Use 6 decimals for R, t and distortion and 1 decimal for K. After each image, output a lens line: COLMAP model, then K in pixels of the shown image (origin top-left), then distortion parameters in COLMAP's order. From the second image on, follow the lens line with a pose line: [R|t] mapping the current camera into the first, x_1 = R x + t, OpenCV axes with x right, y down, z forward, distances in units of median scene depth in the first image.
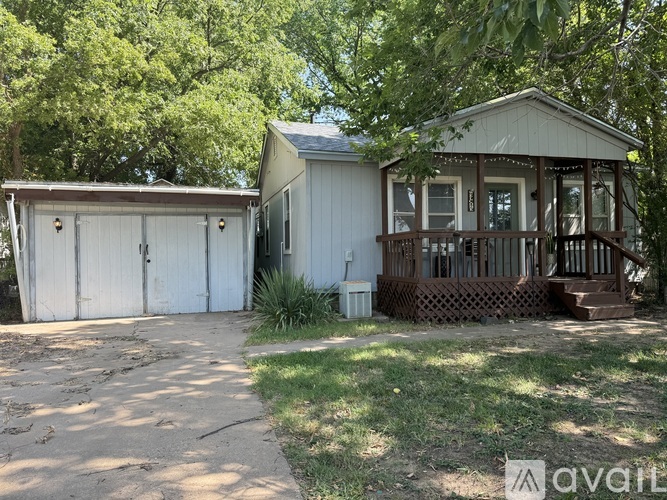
lens RADIAL K [[465.6, 0, 333.3], [0, 465.6, 248.3], [0, 0, 1]] dist [0.006781, 0.000402]
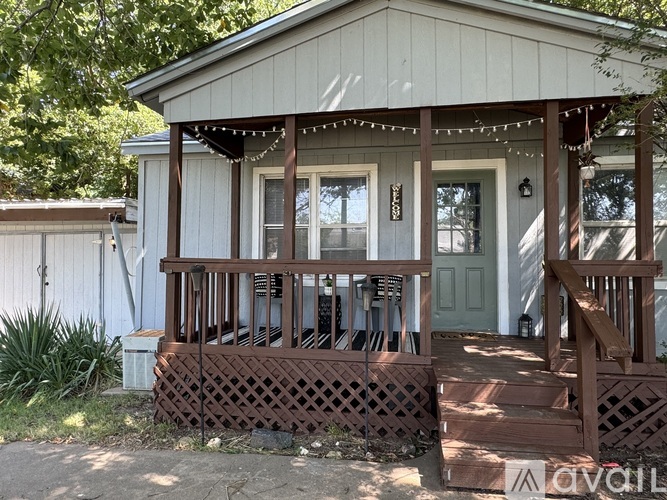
lens RADIAL K [[460.9, 0, 333.6], [0, 460.9, 250.5], [0, 0, 1]] dist [-0.004981, -0.000624]
pose [[0.893598, 0.002554, -0.448861, 0.508914], [-0.015933, 0.999534, -0.026033, -0.023487], [0.448585, 0.030415, 0.893222, 0.443807]]
